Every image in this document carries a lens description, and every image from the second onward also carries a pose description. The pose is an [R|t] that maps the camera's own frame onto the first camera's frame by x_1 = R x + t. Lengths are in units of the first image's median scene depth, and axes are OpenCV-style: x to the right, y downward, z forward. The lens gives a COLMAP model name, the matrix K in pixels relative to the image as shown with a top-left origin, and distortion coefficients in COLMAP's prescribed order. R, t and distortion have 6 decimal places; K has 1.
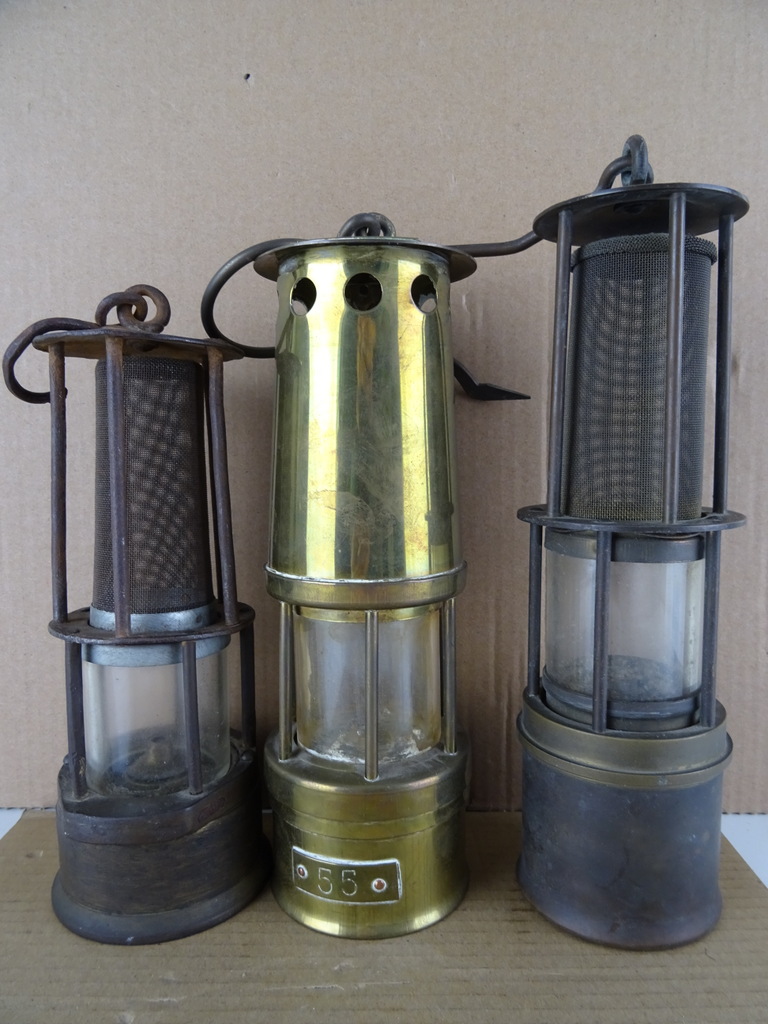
lens RADIAL K [[741.1, 0, 375.8], [0, 741.1, 515.8], [0, 0, 1]] dist [-0.005349, -0.002256]
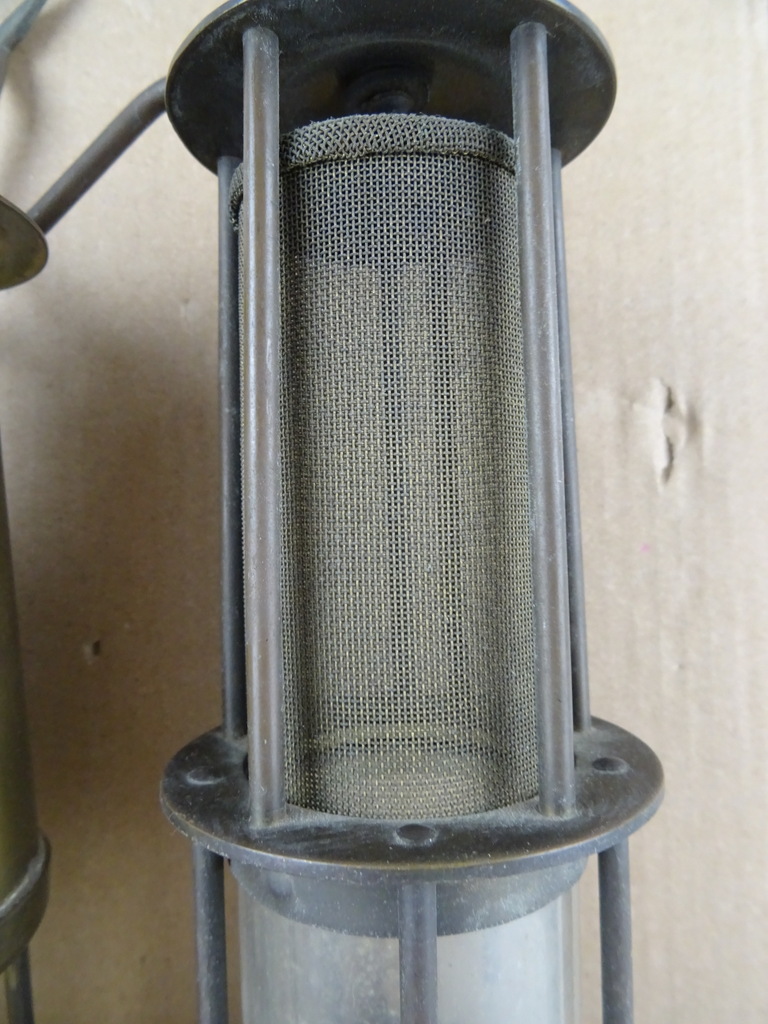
lens RADIAL K [[741.1, 0, 375.0], [0, 741.1, 505.3], [0, 0, 1]] dist [-0.005349, -0.002256]
pose [[0.999263, -0.021000, 0.032119, 0.237959], [0.023903, 0.995394, -0.092841, -0.100952], [-0.030021, 0.093541, 0.995163, 0.483539]]
